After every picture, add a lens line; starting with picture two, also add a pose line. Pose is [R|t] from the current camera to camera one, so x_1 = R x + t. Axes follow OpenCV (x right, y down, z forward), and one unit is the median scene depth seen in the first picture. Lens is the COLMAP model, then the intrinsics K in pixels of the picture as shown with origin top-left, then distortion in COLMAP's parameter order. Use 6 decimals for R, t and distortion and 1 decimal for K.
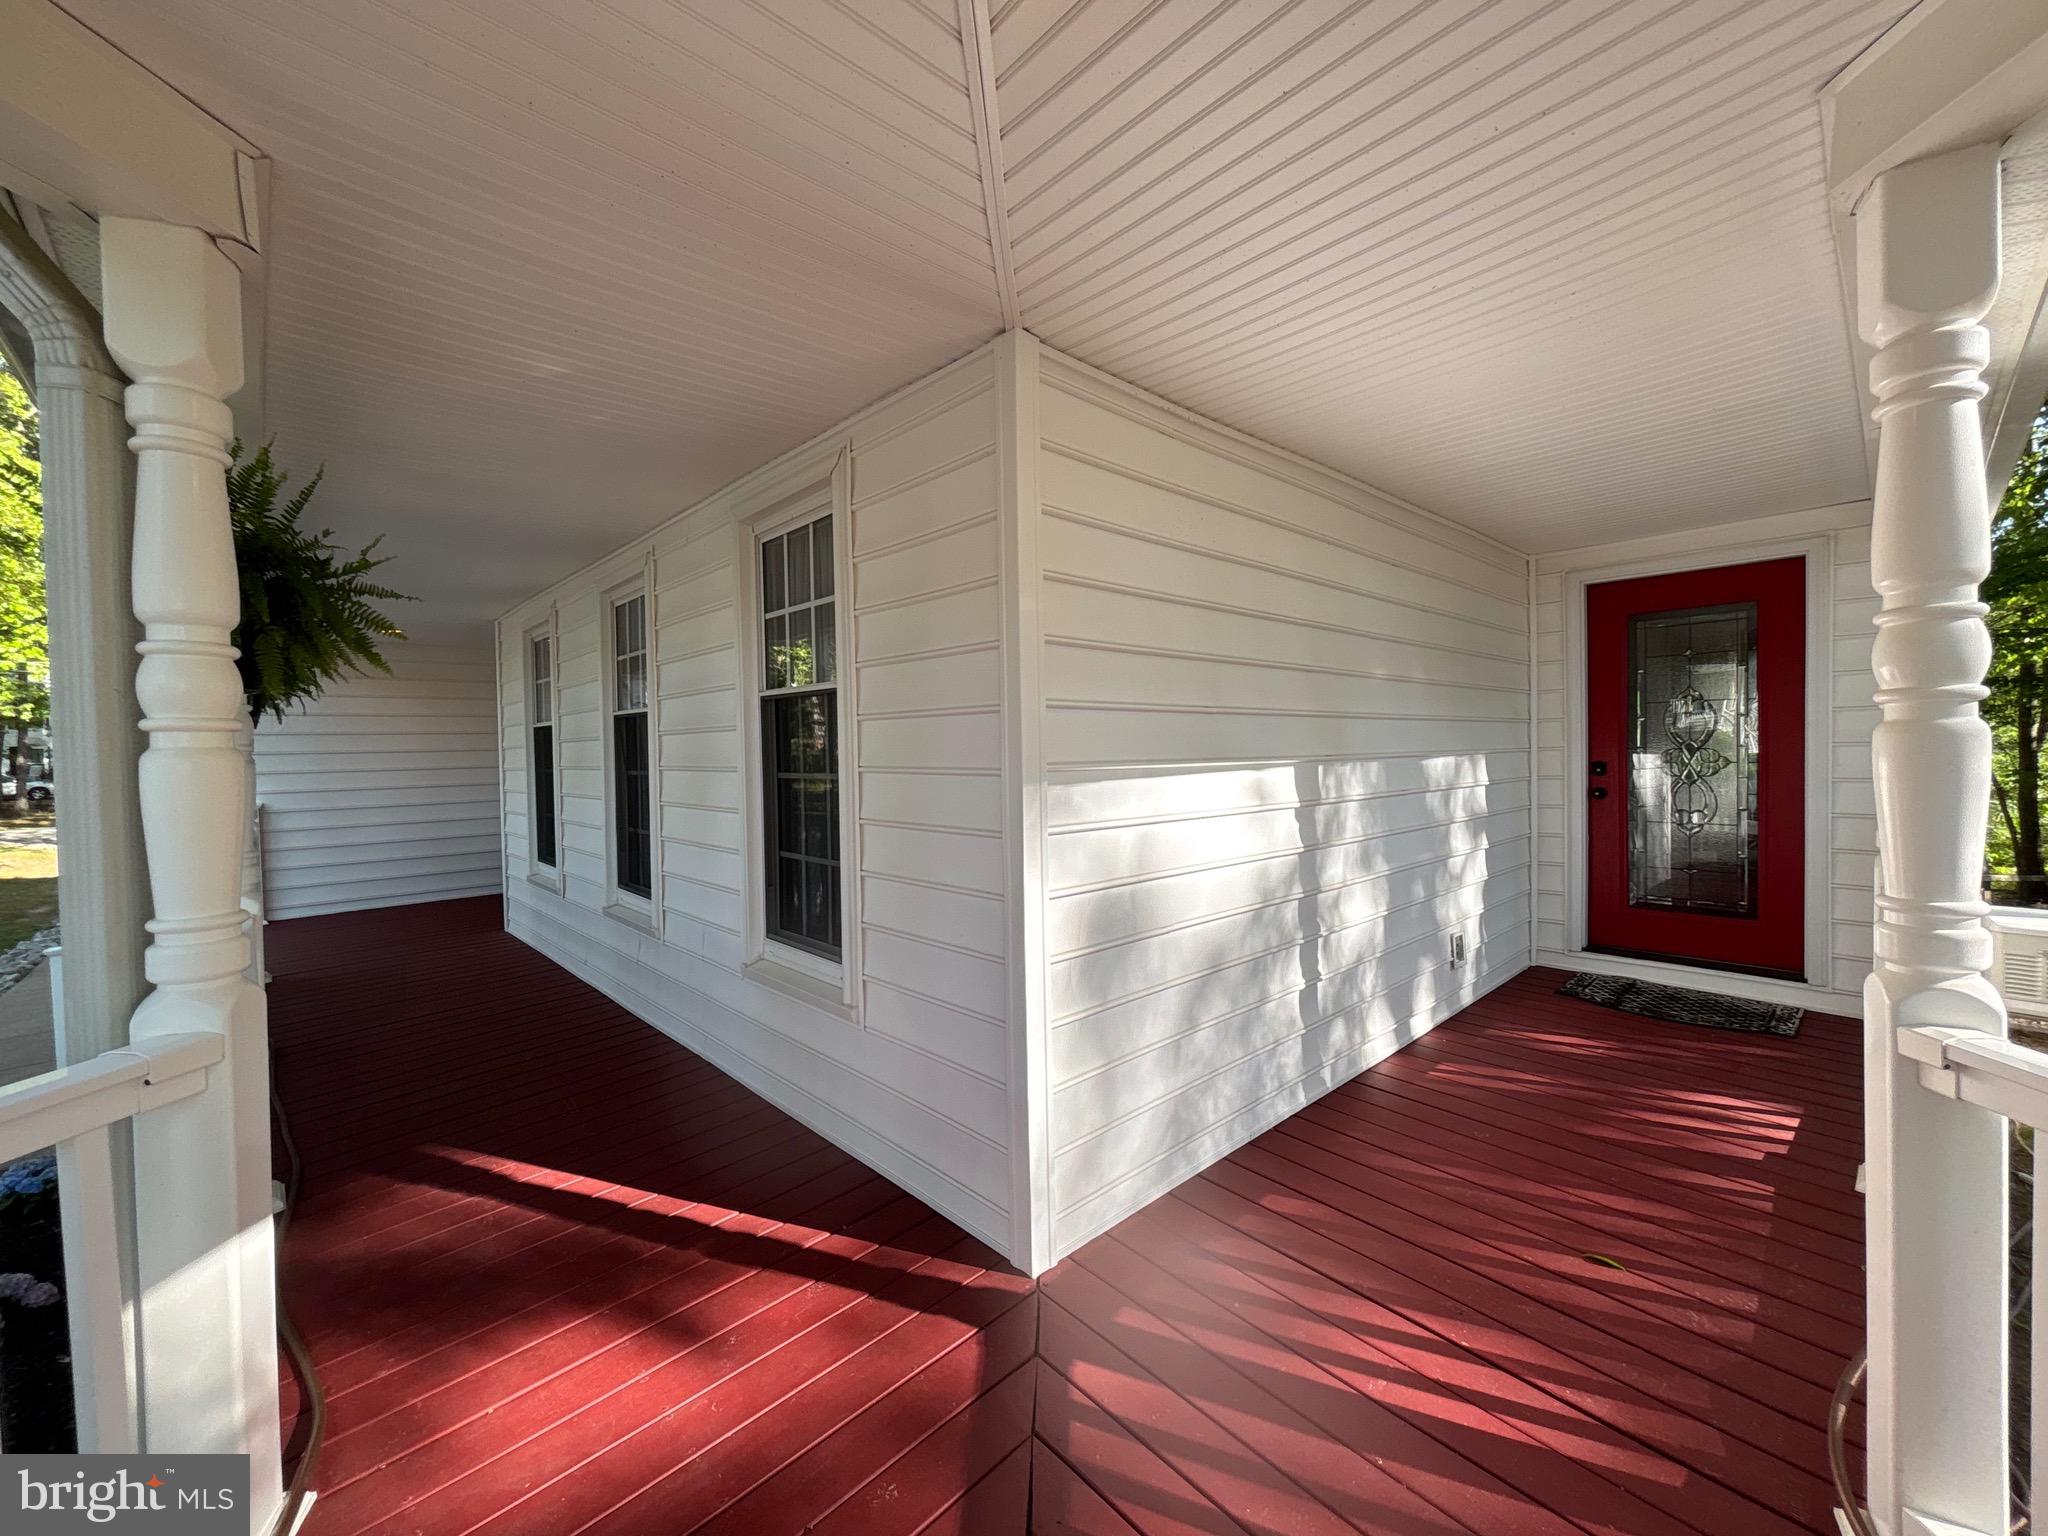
lens RADIAL K [[820.3, 0, 1021.8], [0, 820.3, 763.4], [0, 0, 1]] dist [0.003141, 0.000384]
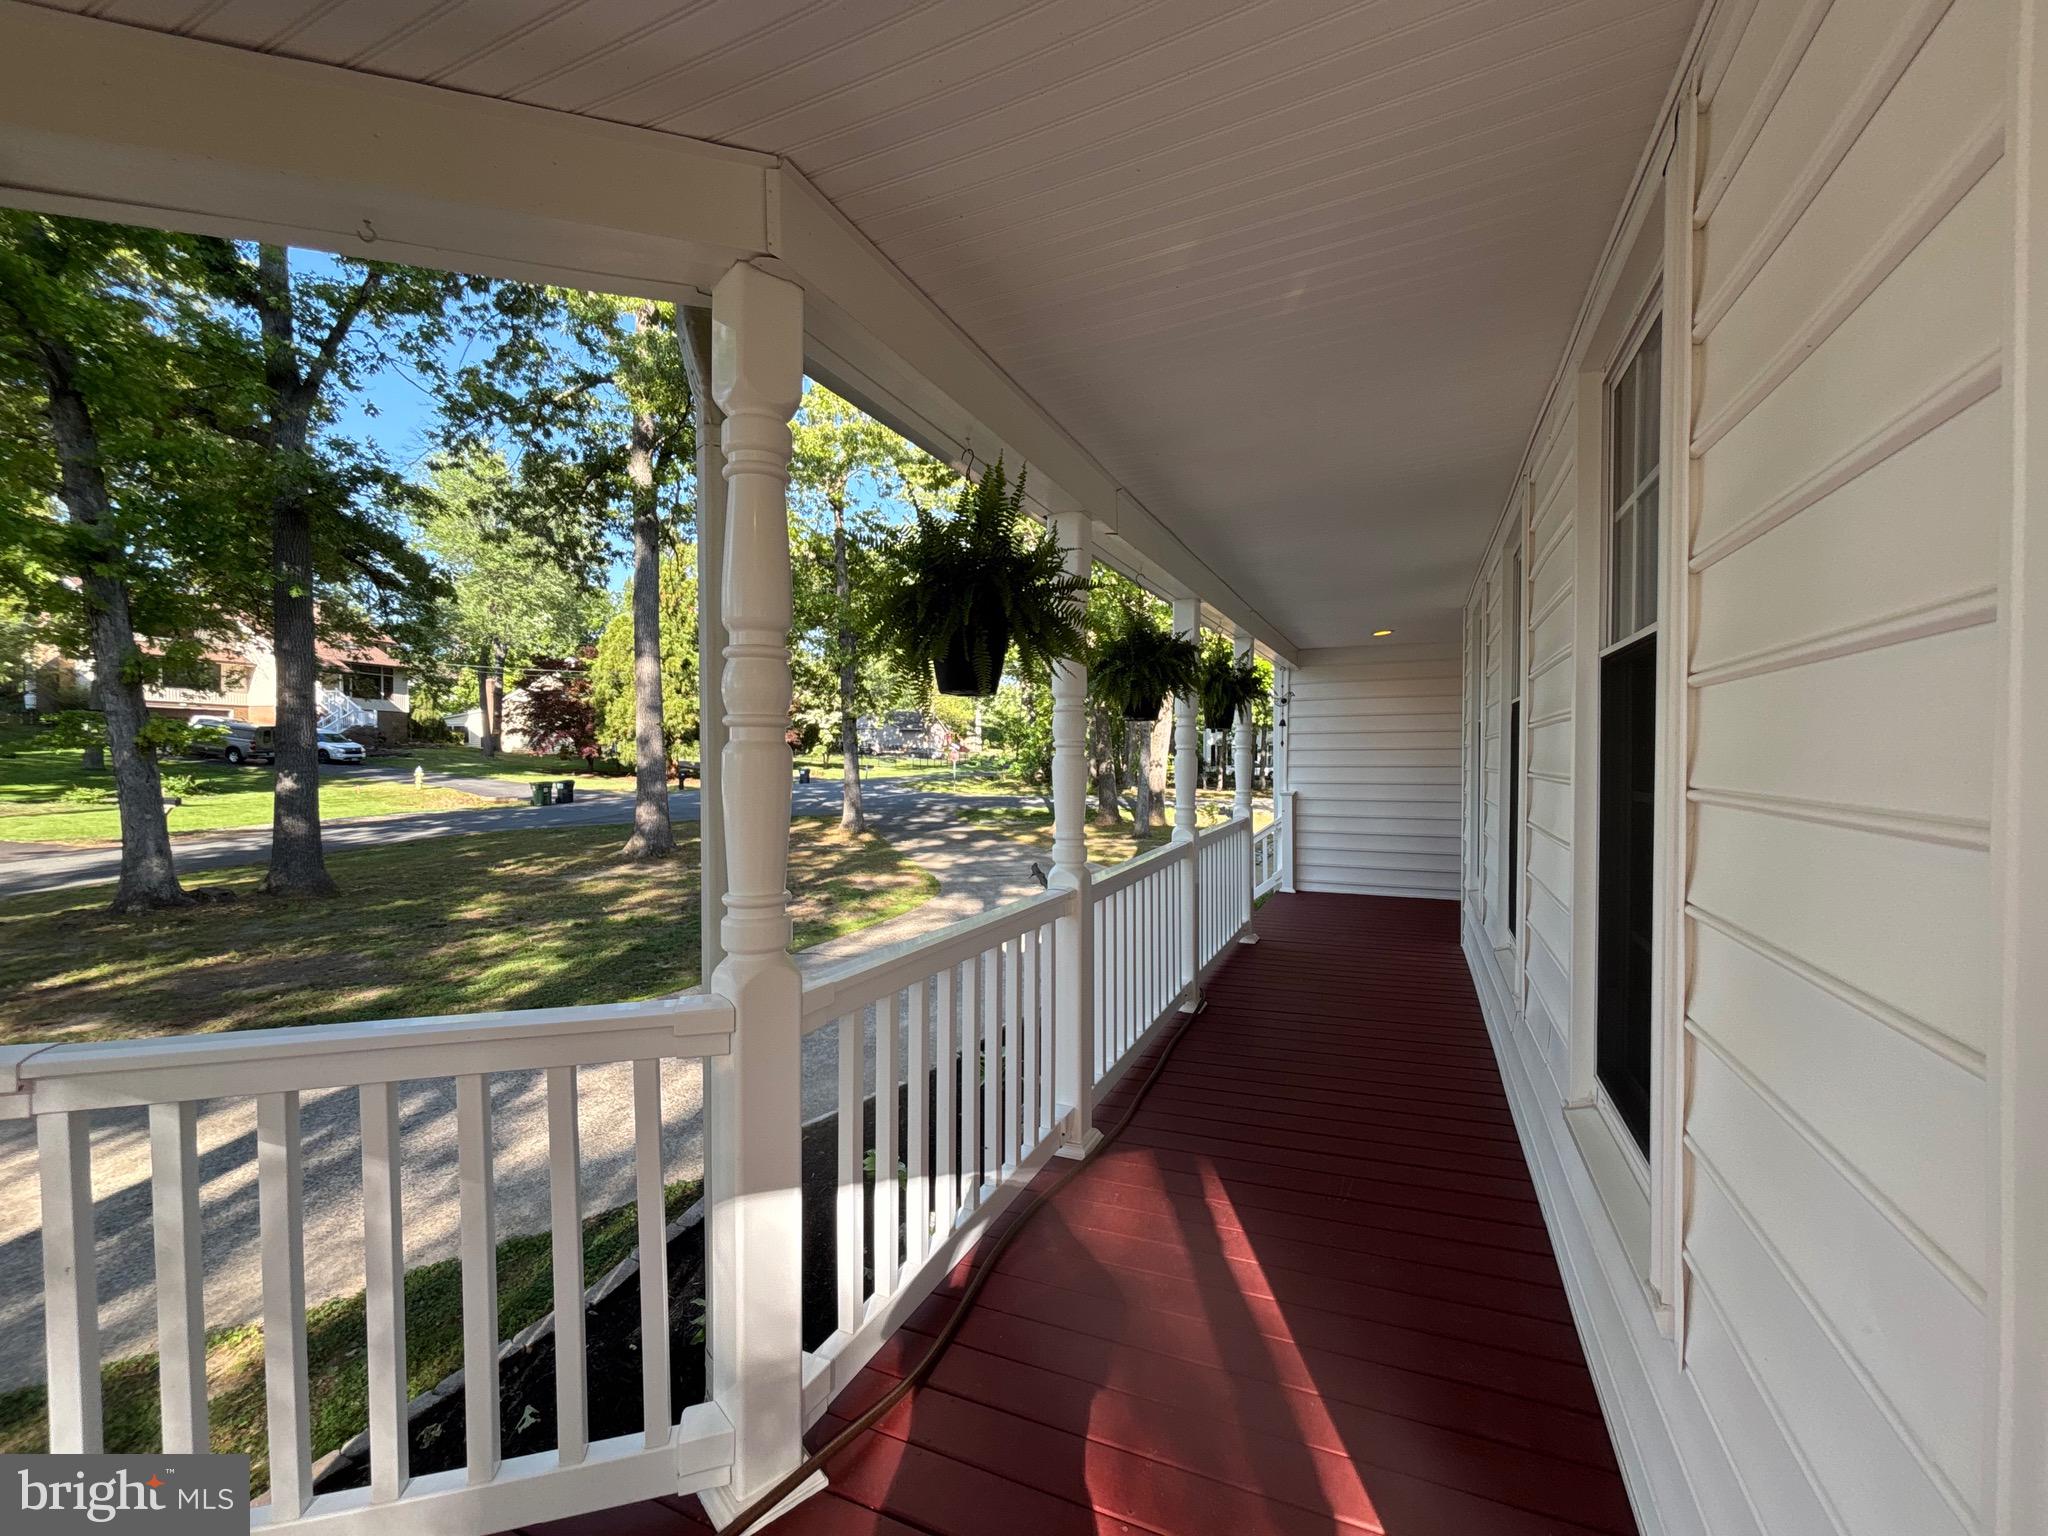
lens RADIAL K [[820.3, 0, 1023.6], [0, 820.3, 769.5], [0, 0, 1]] dist [0.003141, 0.000384]
pose [[0.370199, 0.033538, -0.928347, 0.152836], [-0.025052, 0.999345, 0.026113, -0.018375], [0.928615, 0.013590, 0.370797, 0.916338]]
